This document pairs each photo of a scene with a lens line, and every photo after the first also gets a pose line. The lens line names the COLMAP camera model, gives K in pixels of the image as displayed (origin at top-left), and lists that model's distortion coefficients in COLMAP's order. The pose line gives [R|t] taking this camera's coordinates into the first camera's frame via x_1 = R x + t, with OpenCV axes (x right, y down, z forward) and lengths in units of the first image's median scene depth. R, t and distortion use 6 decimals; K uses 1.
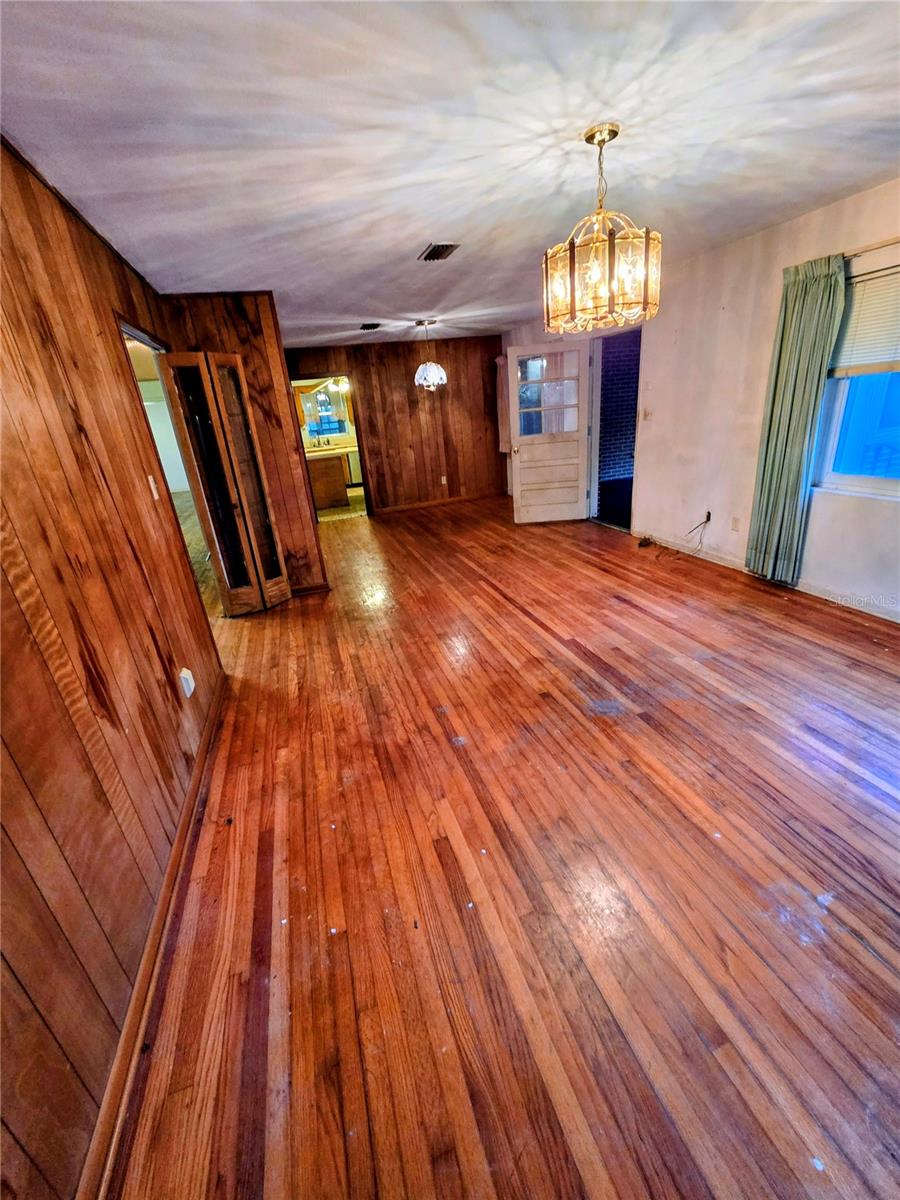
lens RADIAL K [[499.7, 0, 450.6], [0, 499.7, 608.0], [0, 0, 1]] dist [0.003397, -0.000327]
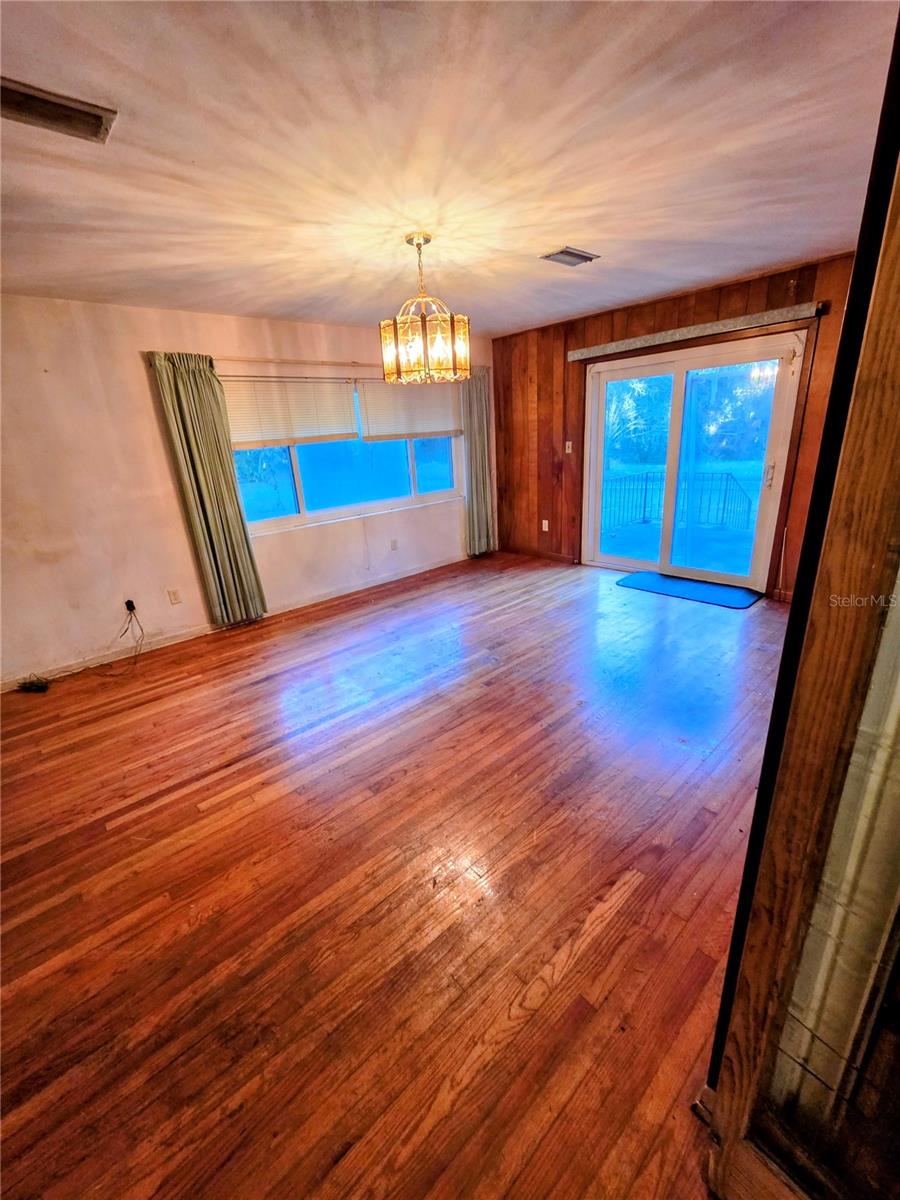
lens RADIAL K [[499.7, 0, 450.3], [0, 499.7, 599.3], [0, 0, 1]] dist [0.003397, -0.000327]
pose [[-0.408364, -0.188934, 0.893053, -0.666353], [0.429175, 0.823728, 0.370515, -0.391396], [-0.805635, 0.534581, -0.255295, 1.104643]]
